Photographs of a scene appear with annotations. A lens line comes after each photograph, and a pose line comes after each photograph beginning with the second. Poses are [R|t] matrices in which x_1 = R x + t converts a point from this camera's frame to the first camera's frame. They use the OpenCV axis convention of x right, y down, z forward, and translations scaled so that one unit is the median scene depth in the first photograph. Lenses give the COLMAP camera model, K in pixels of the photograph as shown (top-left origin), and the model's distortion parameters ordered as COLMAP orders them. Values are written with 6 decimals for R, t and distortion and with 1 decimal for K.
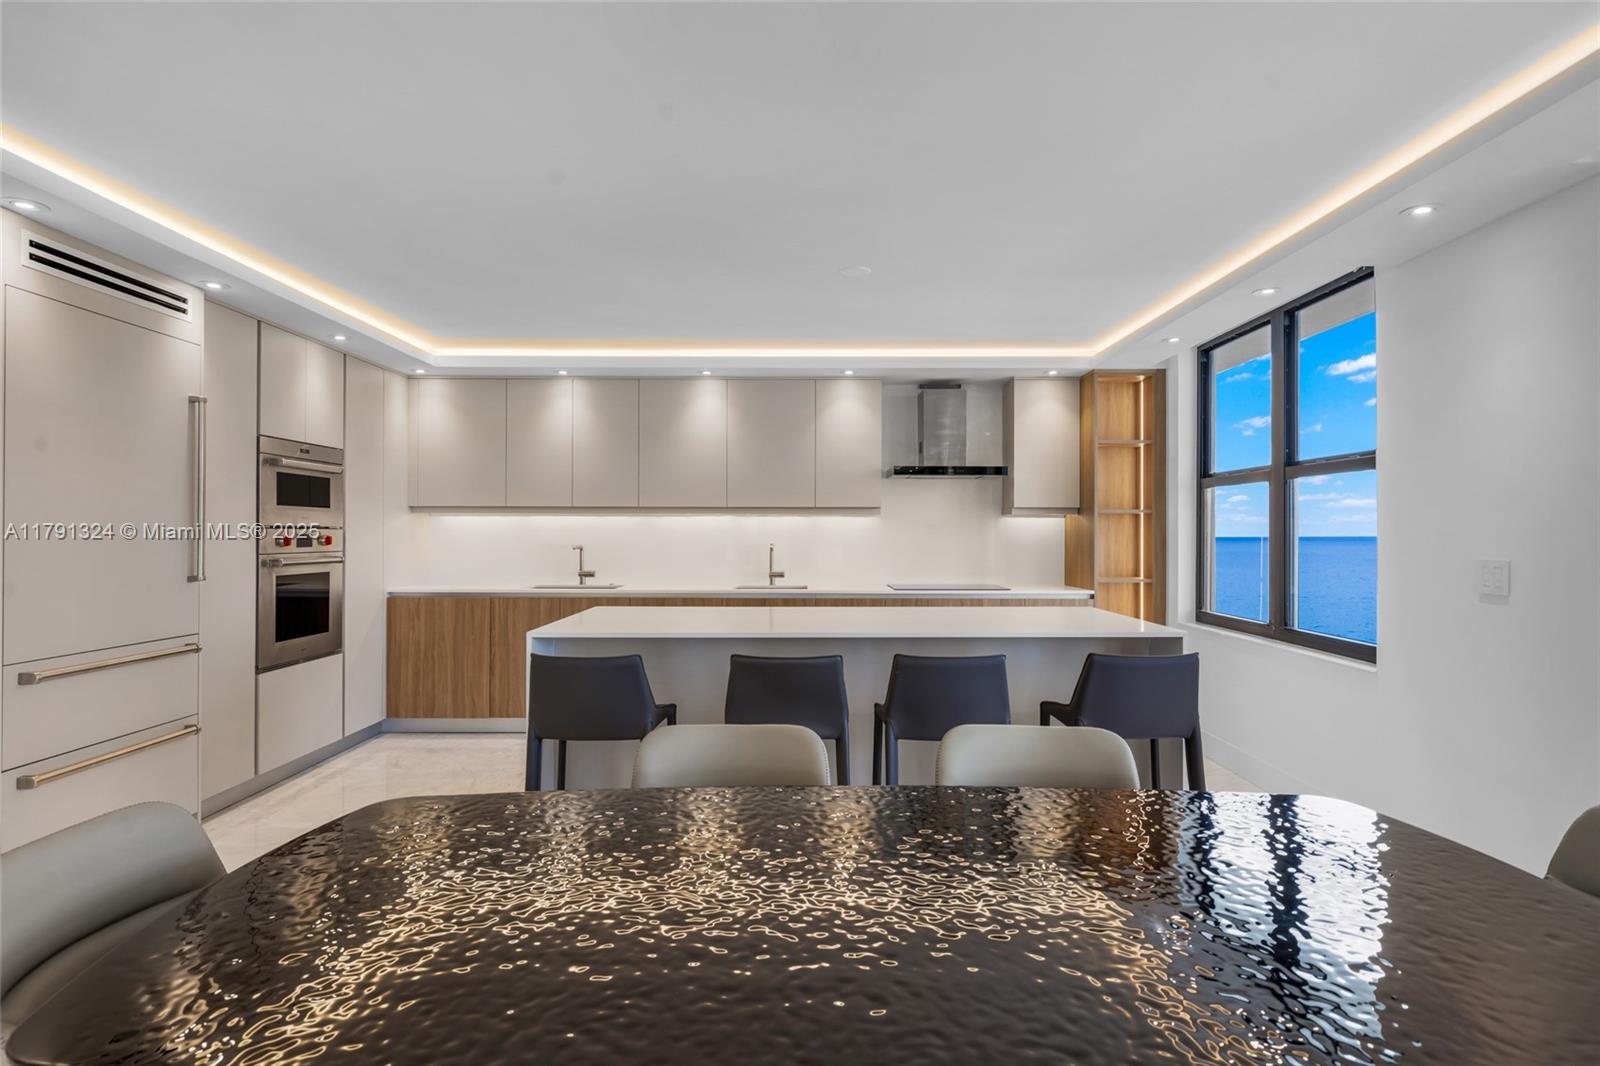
lens RADIAL K [[869.7, 0, 815.4], [0, 869.7, 536.6], [0, 0, 1]] dist [-0.003935, -0.000215]
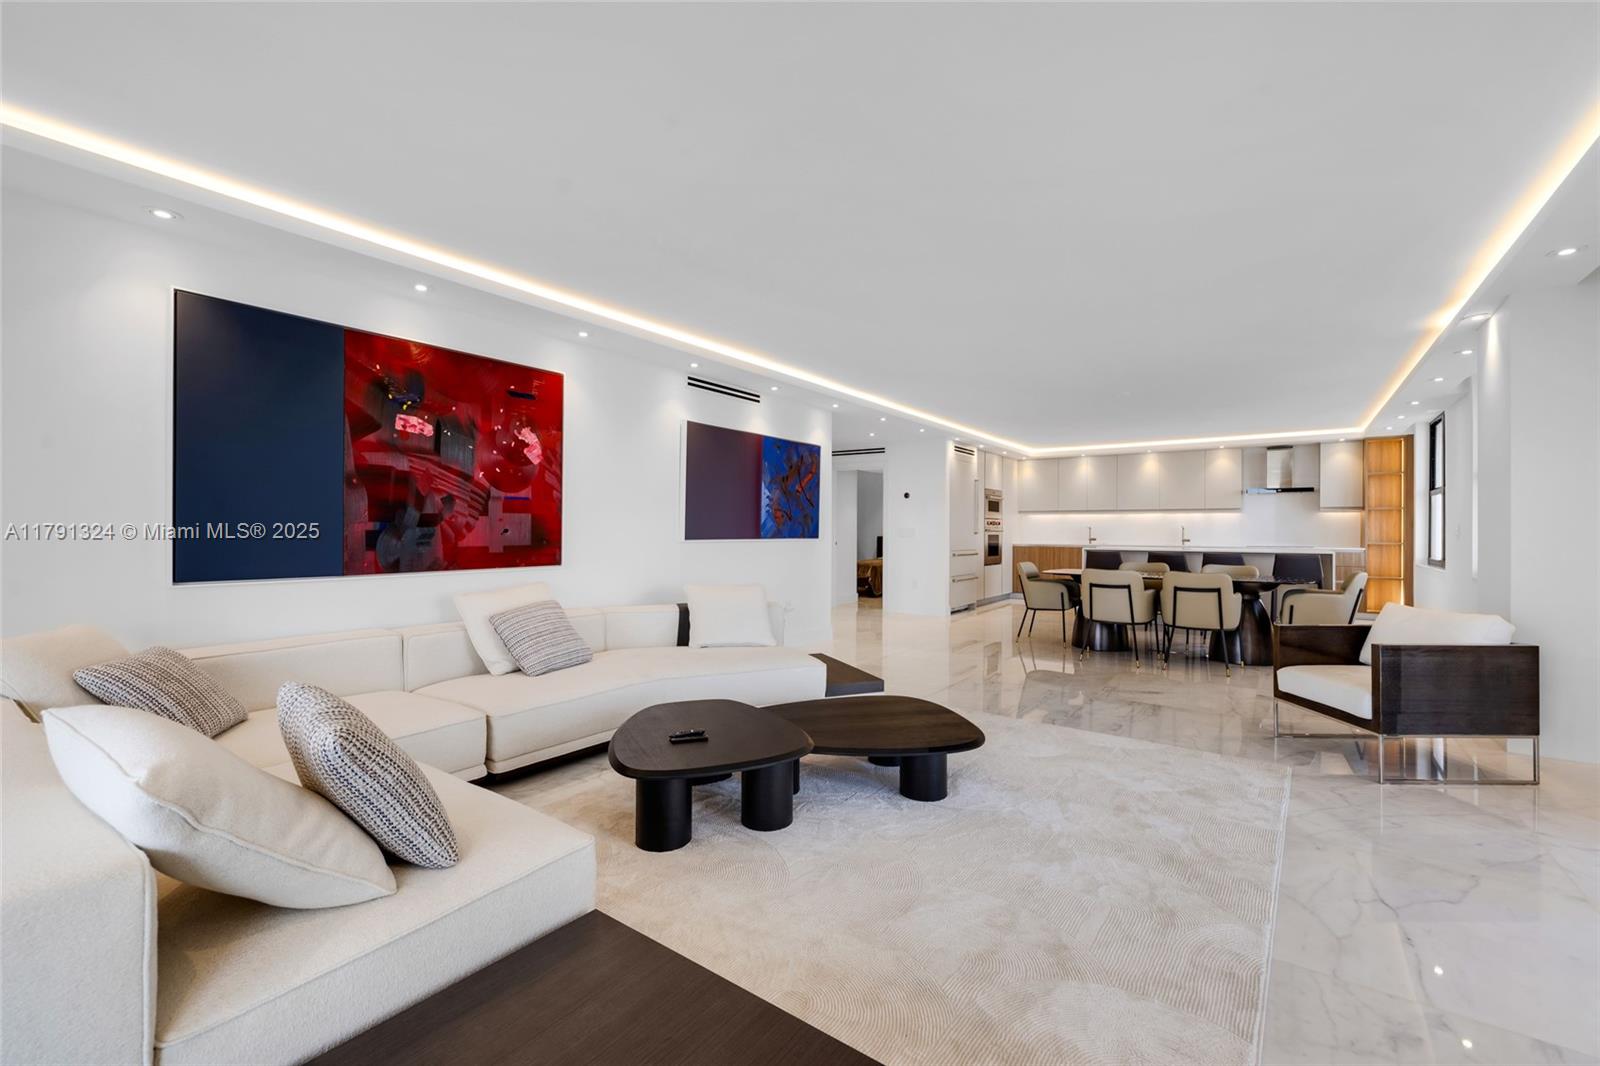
lens RADIAL K [[676.8, 0, 784.1], [0, 676.8, 529.9], [0, 0, 1]] dist [-0.008977, 0.000125]
pose [[0.799404, 0.001681, -0.600792, 0.183666], [-0.004670, 0.999983, -0.003415, 0.032212], [0.600776, 0.005536, 0.799398, -1.054864]]
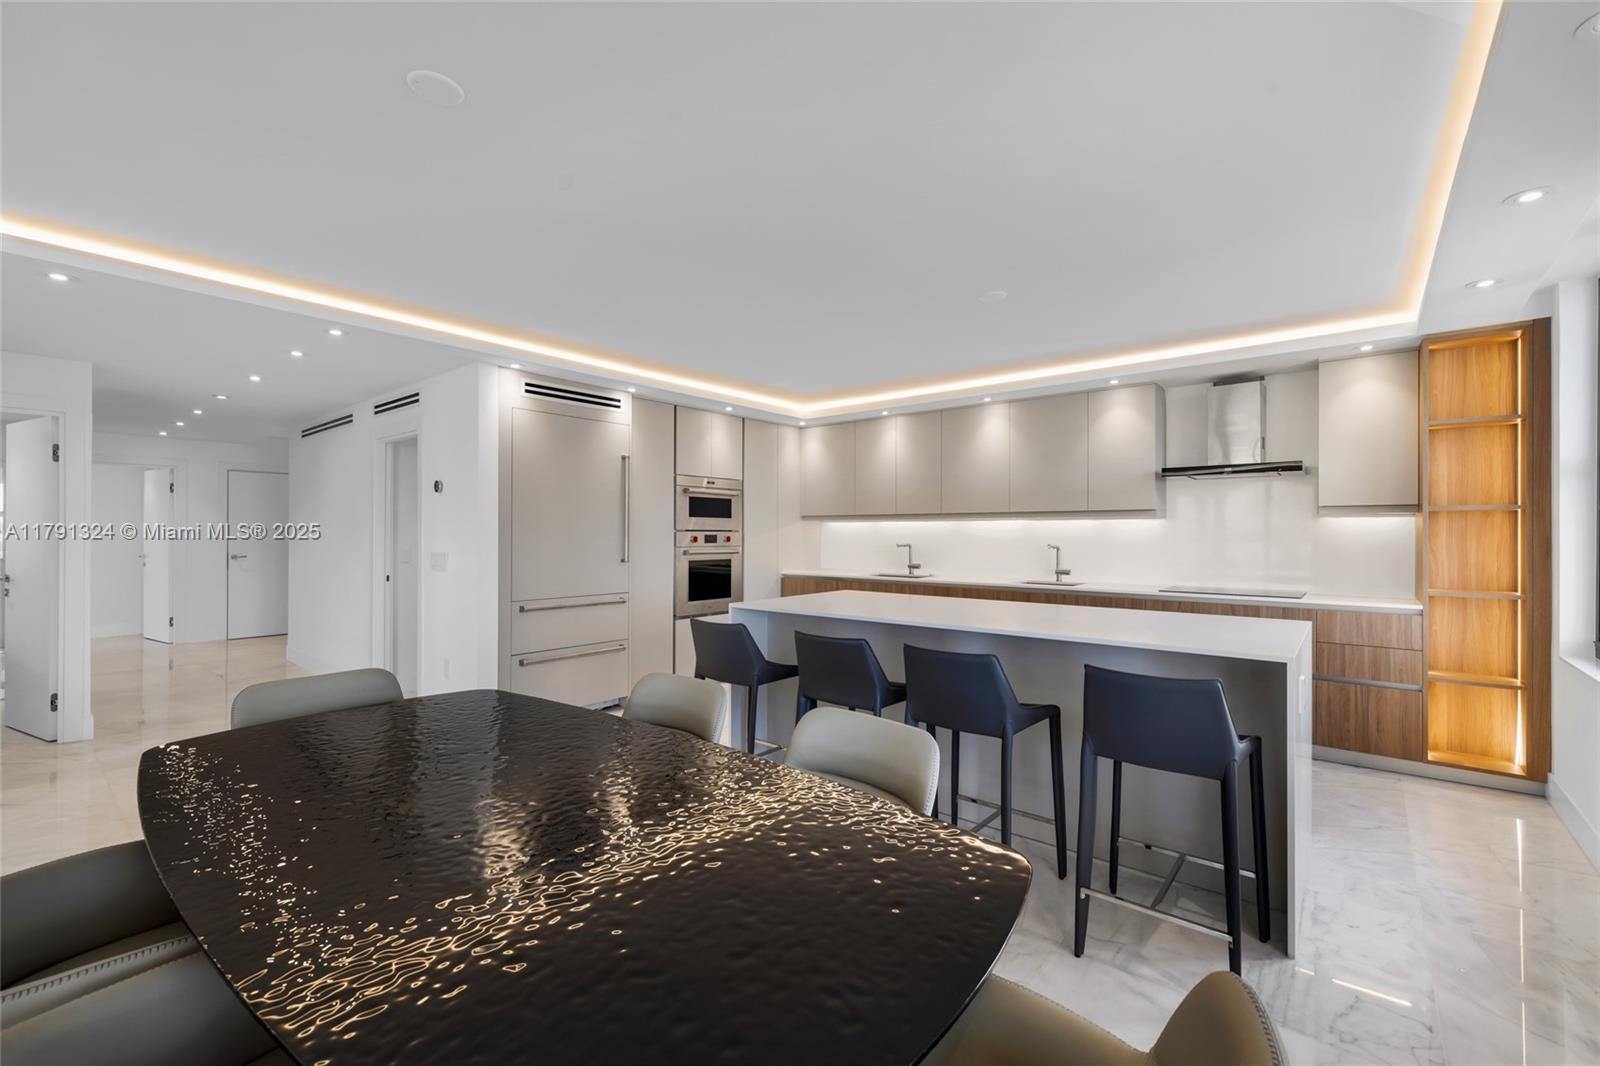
lens RADIAL K [[676.8, 0, 801.9], [0, 676.8, 532.9], [0, 0, 1]] dist [-0.008977, 0.000125]
pose [[0.758050, -0.000050, -0.652196, 0.294851], [-0.003435, 0.999986, -0.004069, -0.001646], [0.652187, 0.005325, 0.758039, 0.142067]]
